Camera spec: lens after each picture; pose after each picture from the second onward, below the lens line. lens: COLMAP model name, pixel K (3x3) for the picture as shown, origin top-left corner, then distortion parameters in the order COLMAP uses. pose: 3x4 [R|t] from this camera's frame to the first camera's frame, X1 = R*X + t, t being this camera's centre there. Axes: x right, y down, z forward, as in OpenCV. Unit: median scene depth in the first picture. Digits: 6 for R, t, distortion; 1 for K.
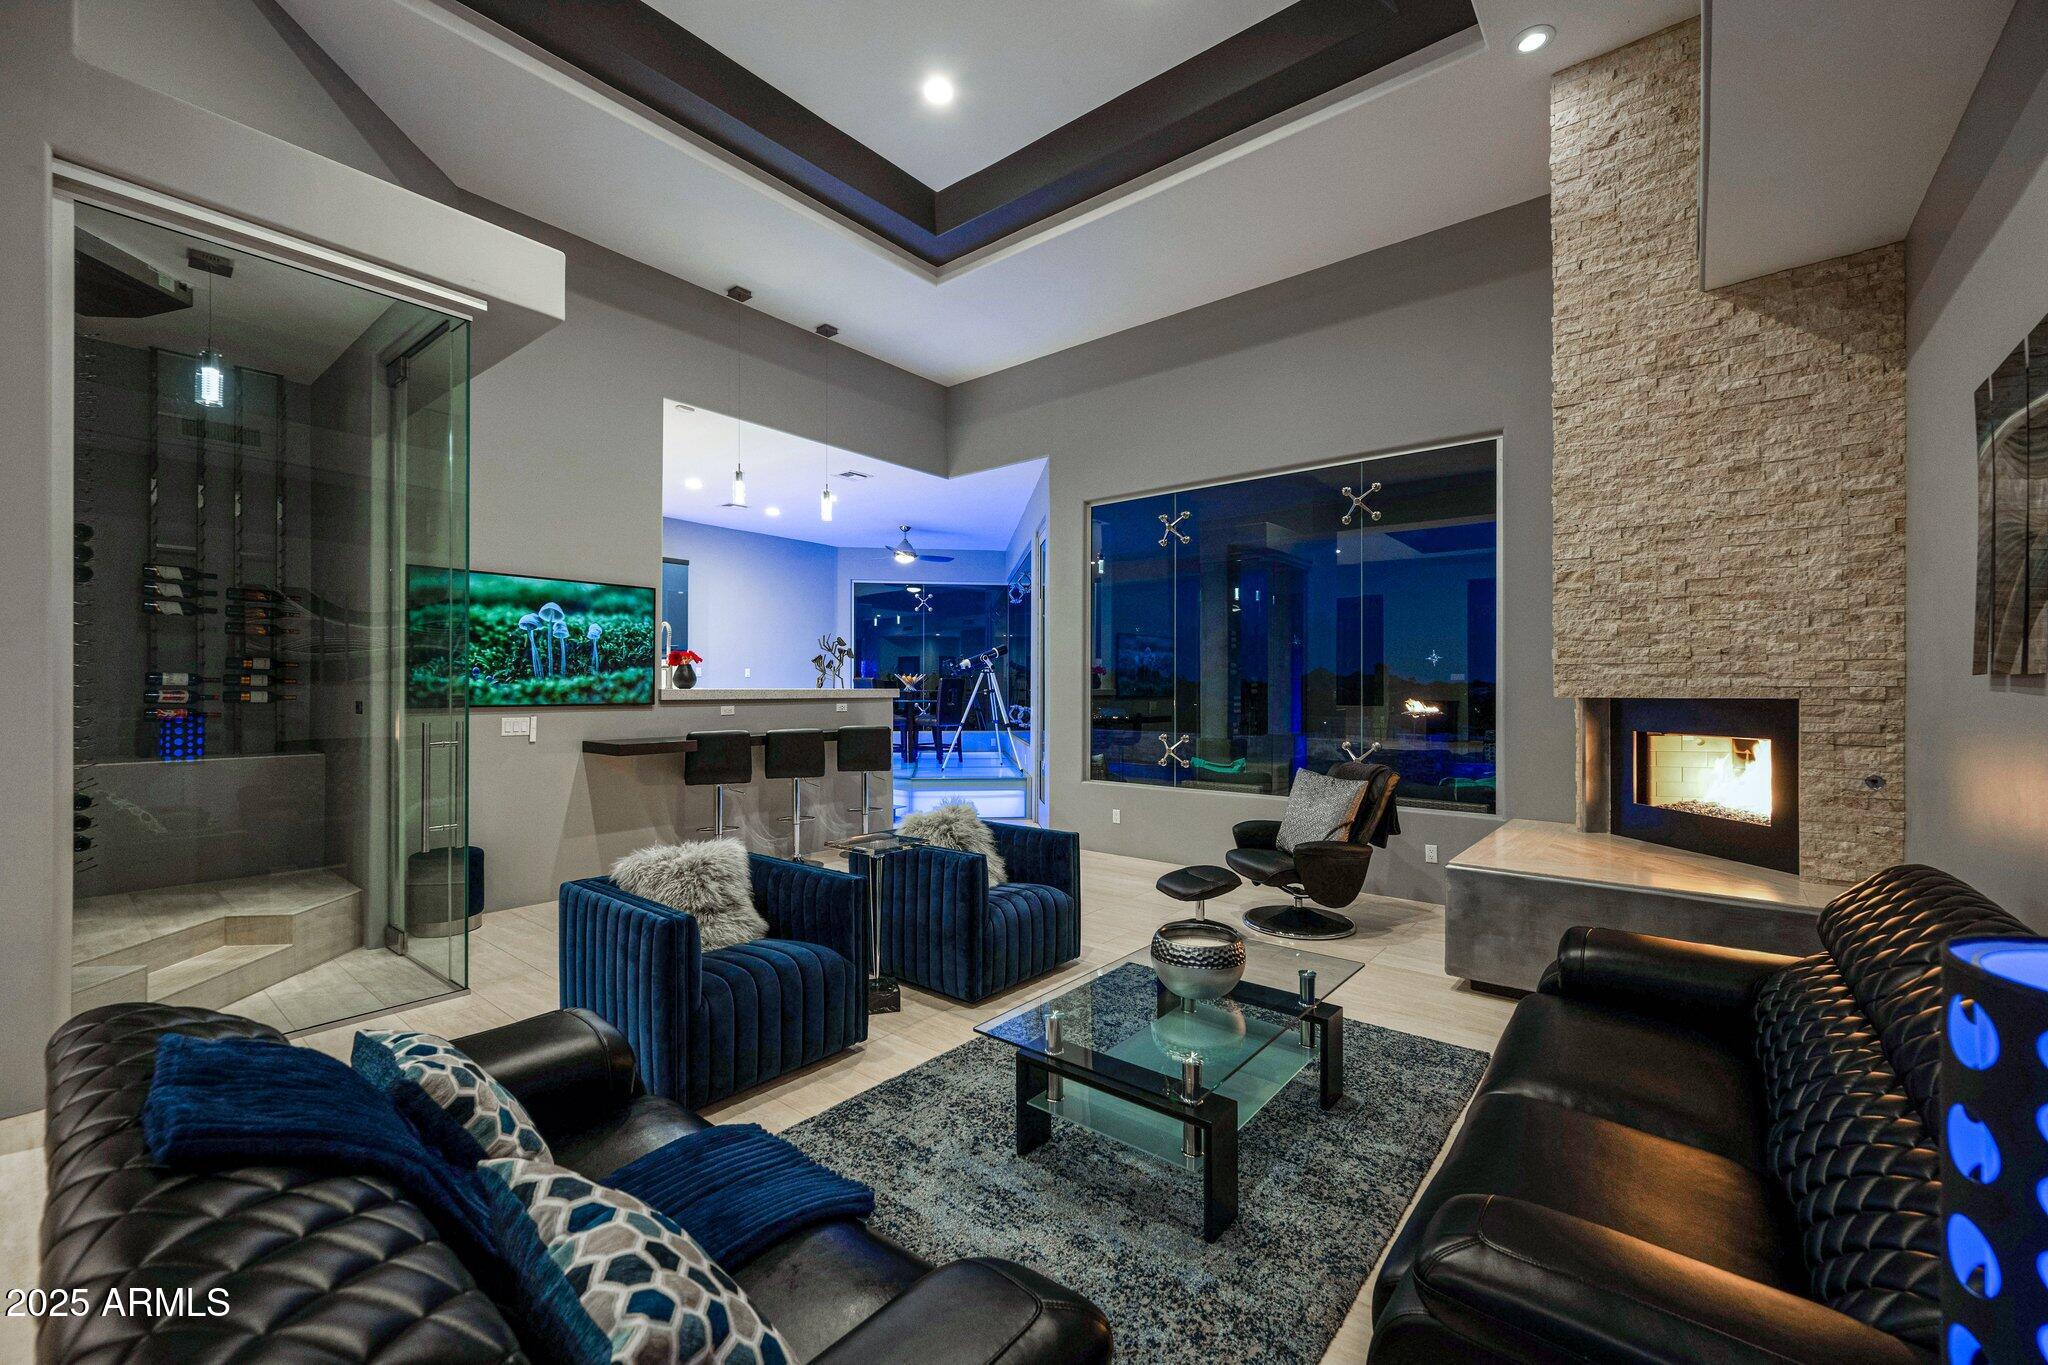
lens RADIAL K [[808.9, 0, 1026.0], [0, 808.9, 685.2], [0, 0, 1]] dist [0.000974, 0.000071]
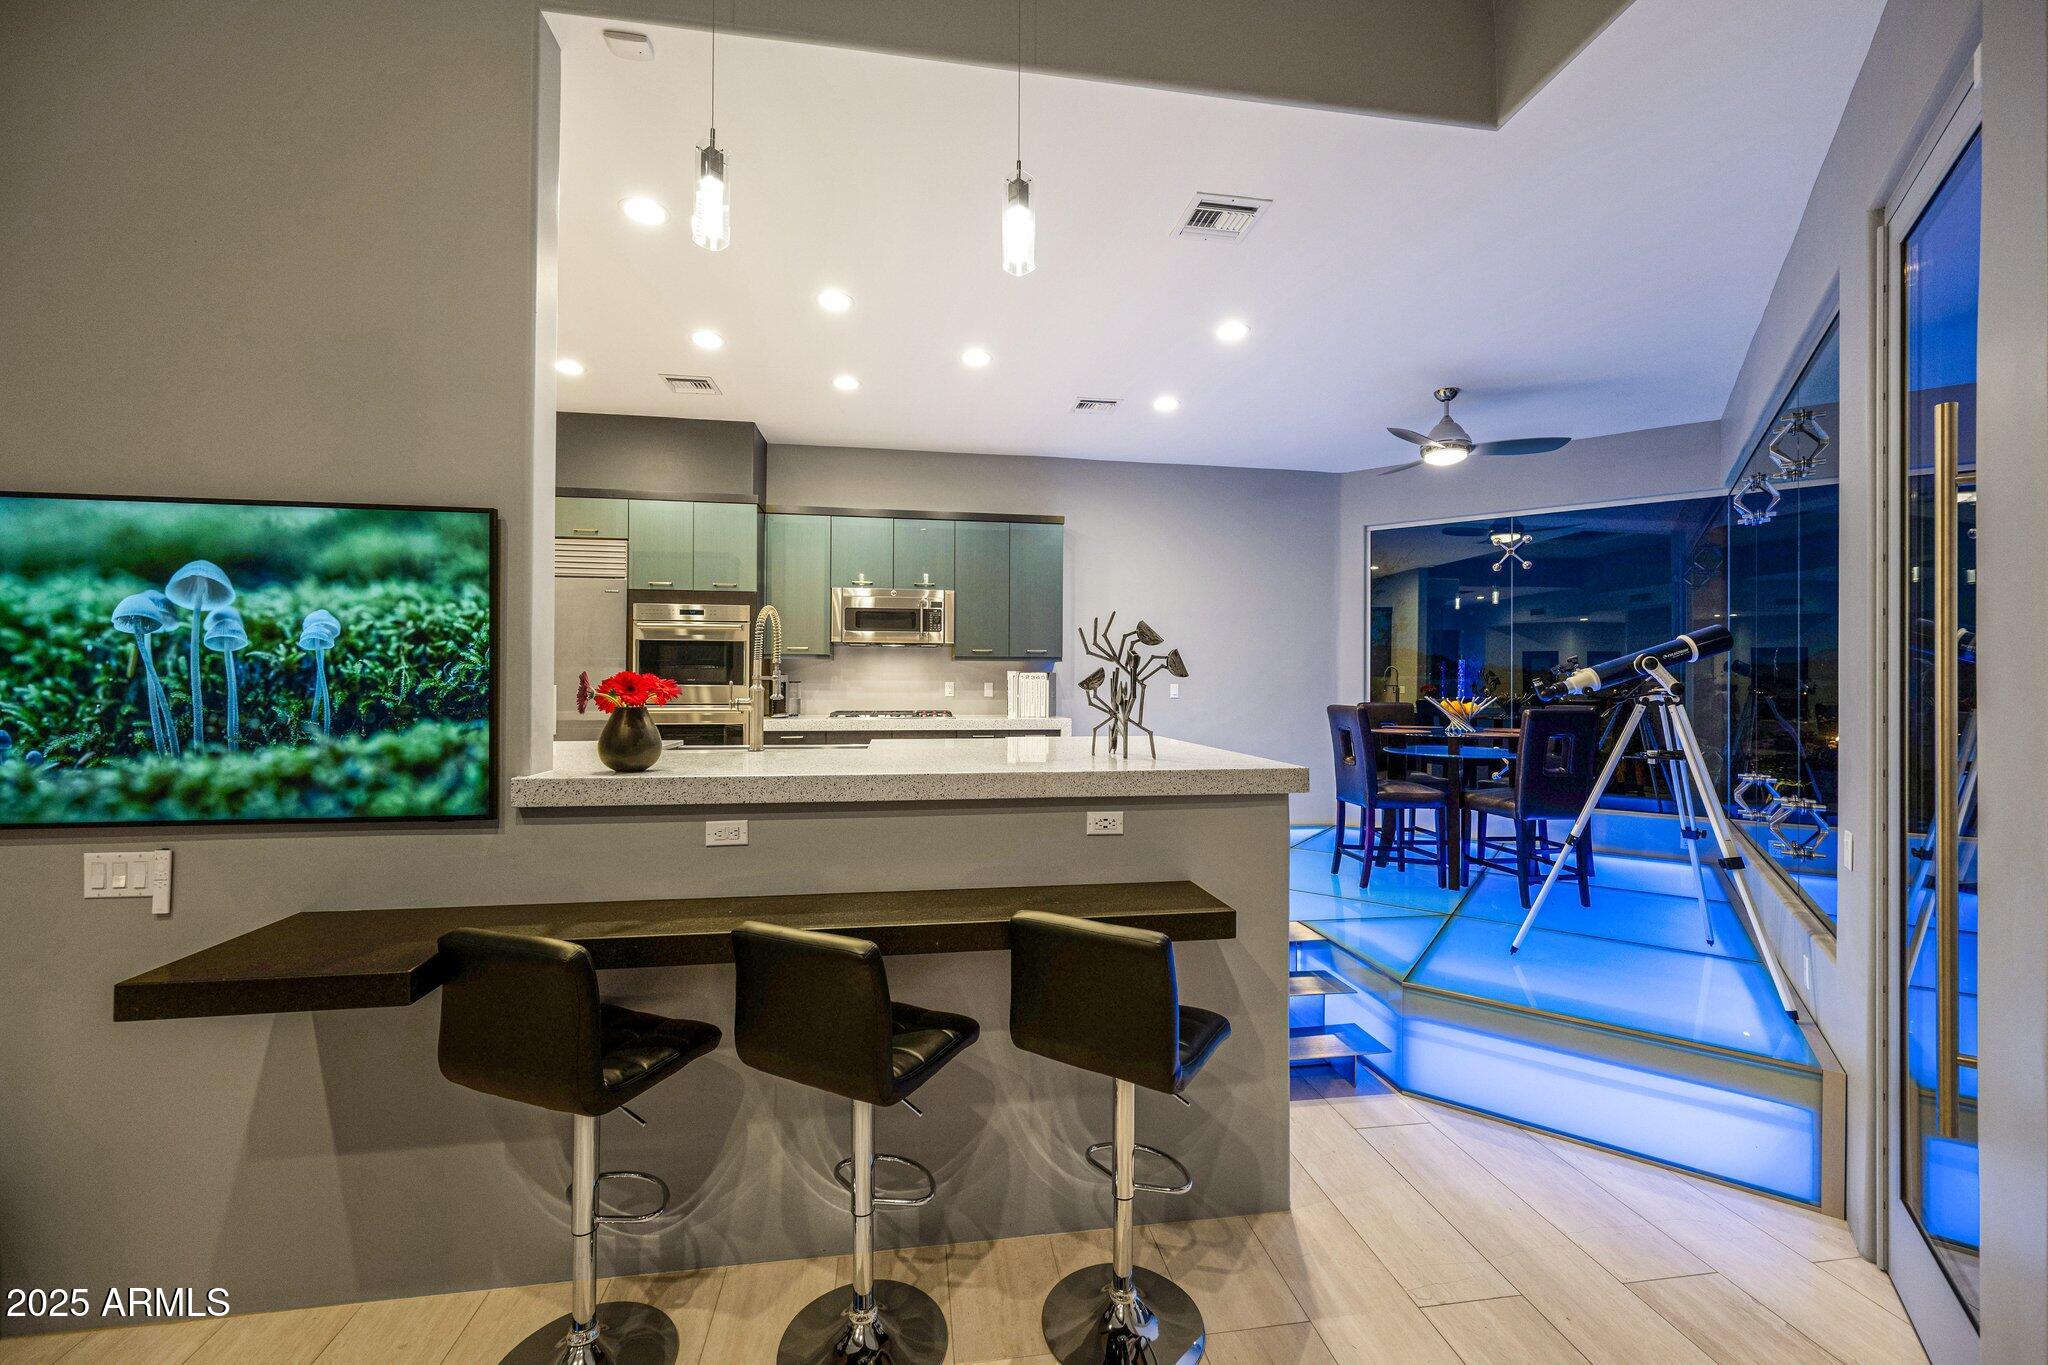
lens RADIAL K [[808.9, 0, 1009.4], [0, 808.9, 683.2], [0, 0, 1]] dist [0.000974, 0.000071]
pose [[0.738312, 0.001868, -0.674457, -0.031933], [-0.002363, 0.999997, 0.000183, -0.042309], [0.674456, 0.001458, 0.738314, 0.937869]]
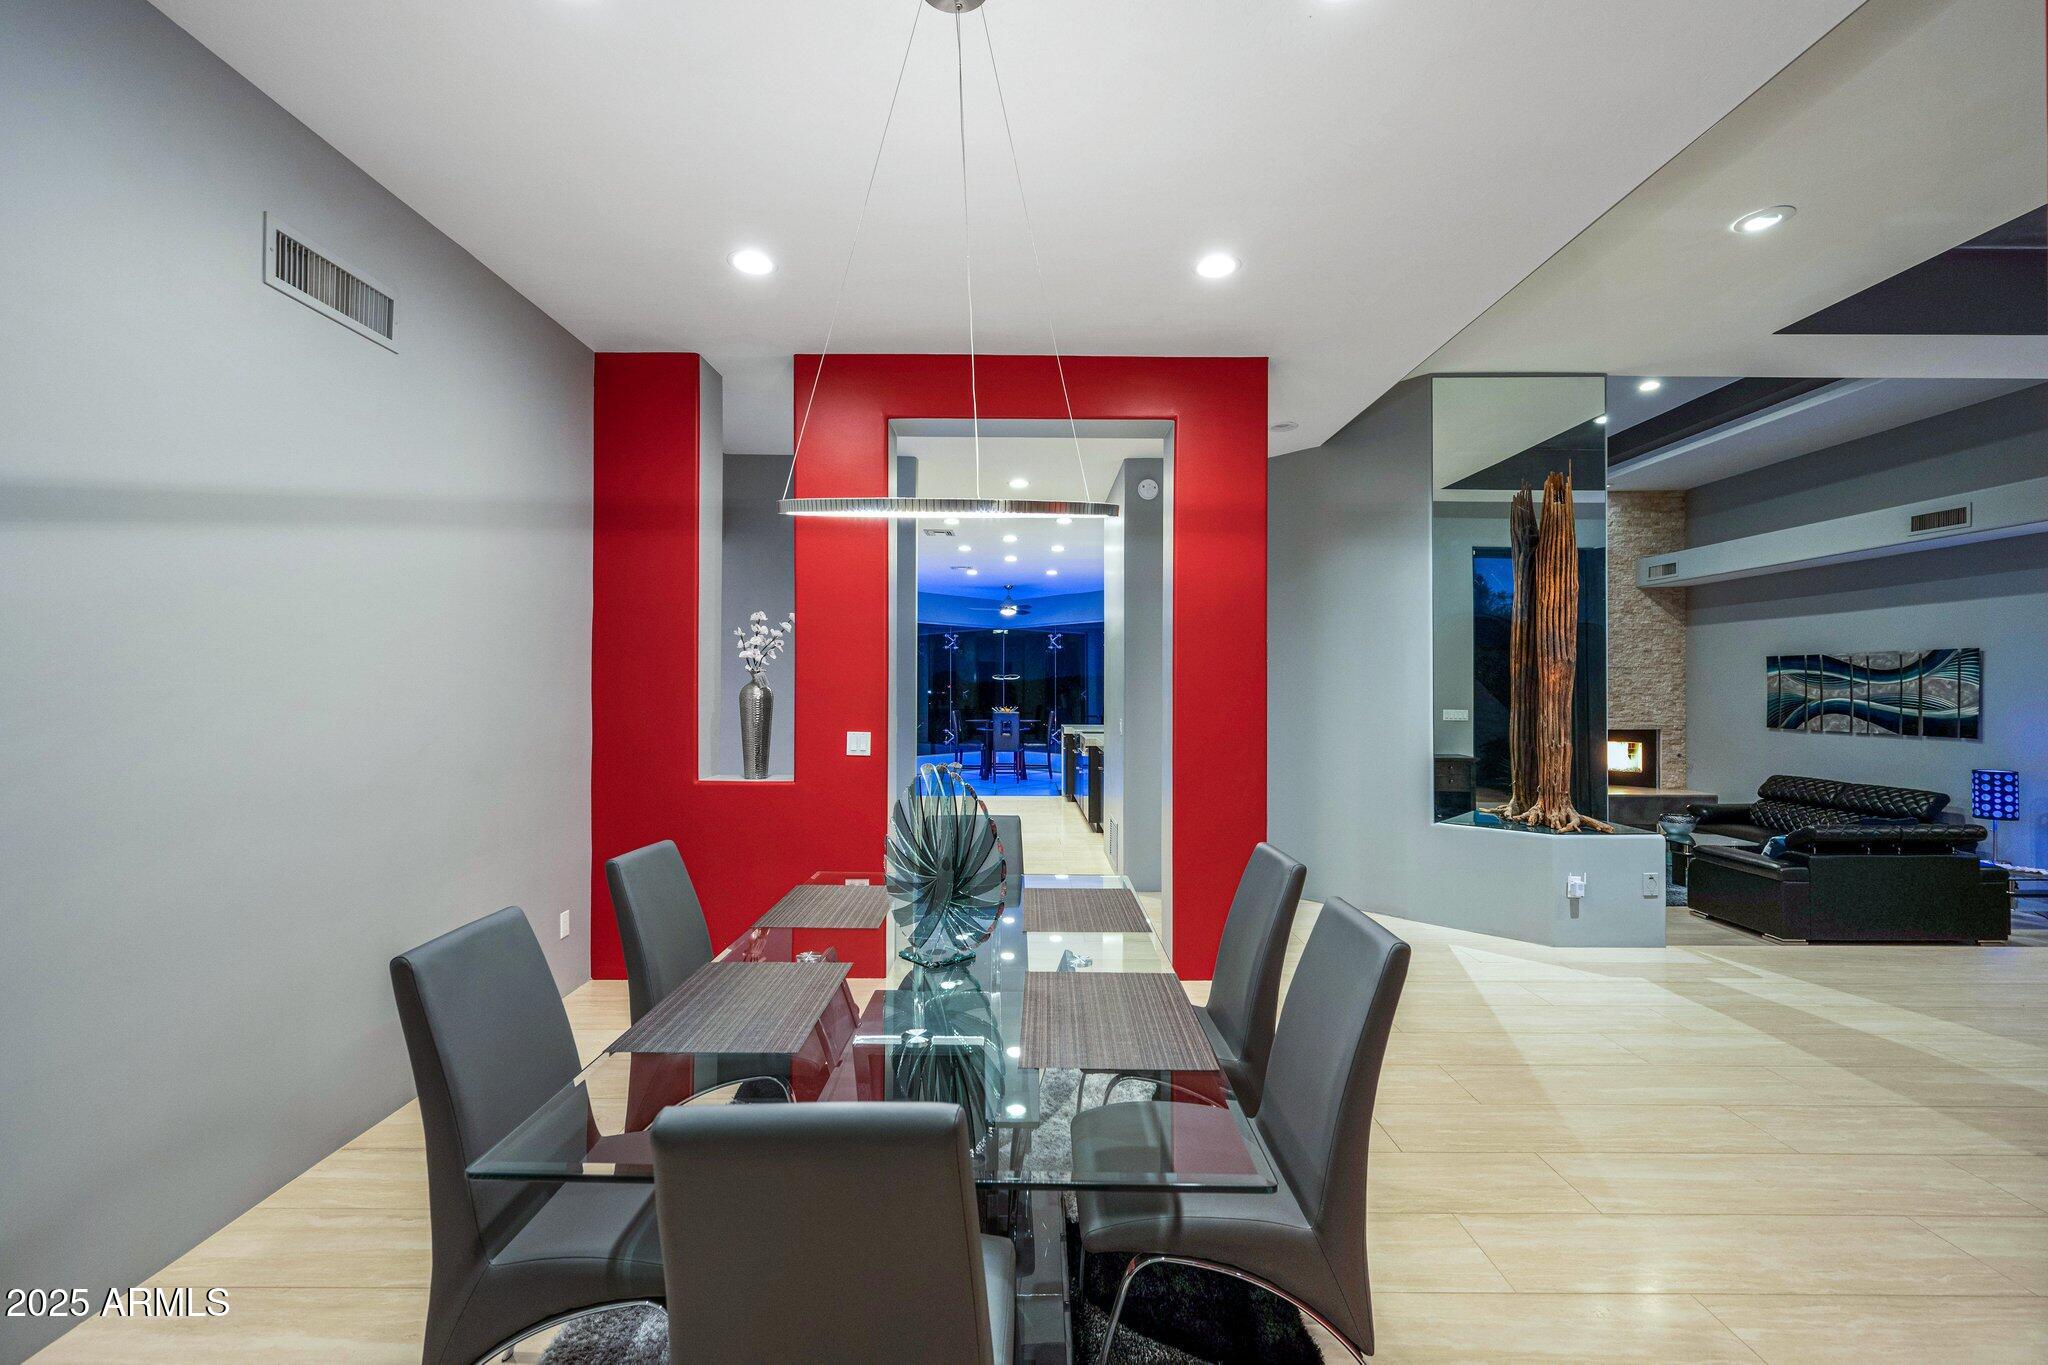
lens RADIAL K [[897.9, 0, 1024.4], [0, 897.9, 684.5], [0, 0, 1]] dist [0.000553, 0.000022]
pose [[0.775592, 0.004898, 0.631215, -1.970706], [-0.005454, 0.999985, -0.001058, -0.088074], [-0.631210, -0.002622, 0.775607, -0.068807]]
